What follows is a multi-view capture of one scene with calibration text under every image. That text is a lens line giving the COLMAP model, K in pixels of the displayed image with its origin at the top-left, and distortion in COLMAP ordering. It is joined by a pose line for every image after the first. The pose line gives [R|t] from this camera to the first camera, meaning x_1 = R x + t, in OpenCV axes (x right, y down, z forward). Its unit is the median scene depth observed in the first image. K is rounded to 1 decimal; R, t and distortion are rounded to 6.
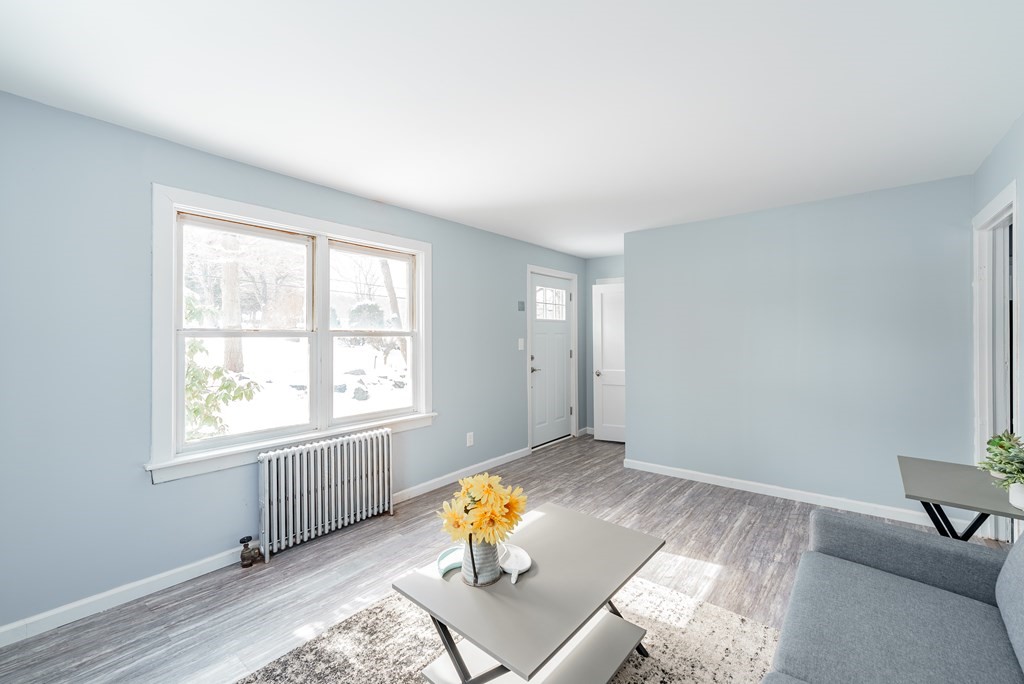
lens RADIAL K [[415.2, 0, 517.5], [0, 415.2, 335.7], [0, 0, 1]] dist [0.000135, -0.000458]
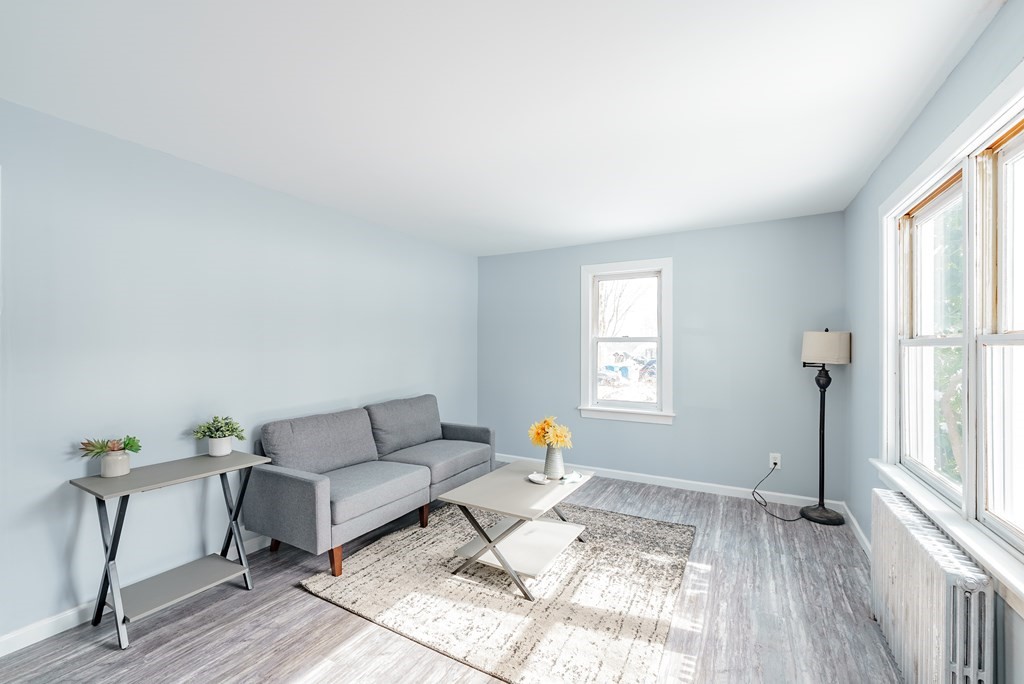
lens RADIAL K [[412.3, 0, 512.0], [0, 412.3, 342.0], [0, 0, 1]] dist [-0.000852, -0.000679]
pose [[-0.986213, 0.001482, -0.165474, 0.158584], [0.003357, 0.999933, -0.011052, 0.000840], [0.165447, -0.011455, -0.986152, 1.117688]]
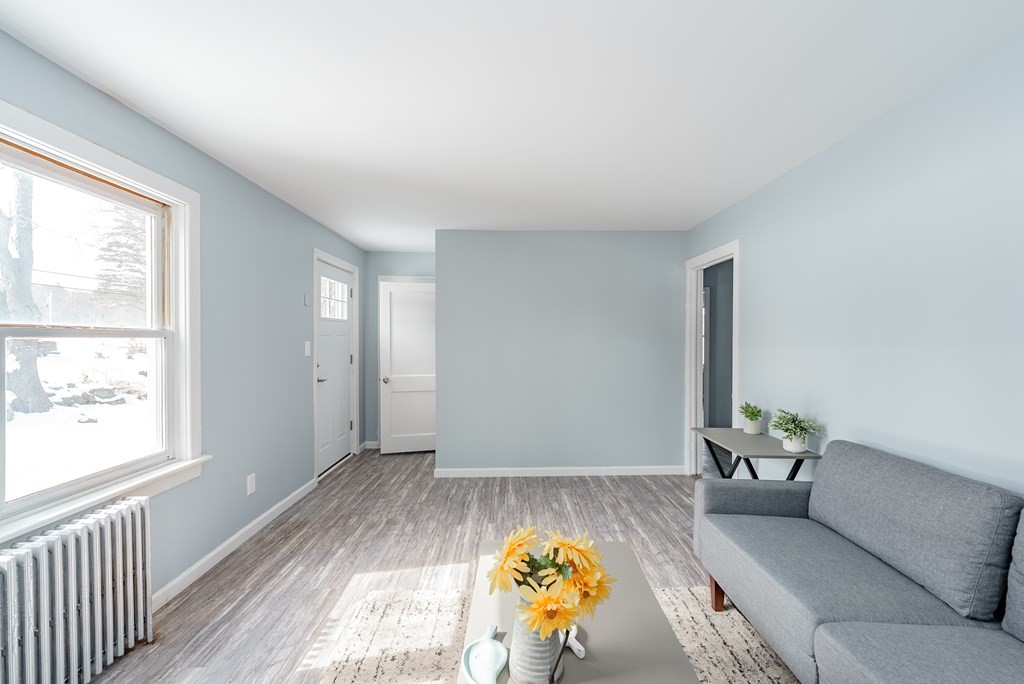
lens RADIAL K [[412.3, 0, 512.0], [0, 412.3, 342.0], [0, 0, 1]] dist [-0.000852, -0.000679]
pose [[0.770235, 0.000935, 0.637760, -0.234778], [-0.006542, 0.999958, 0.006435, 0.000723], [-0.637727, -0.009129, 0.770208, 0.193064]]
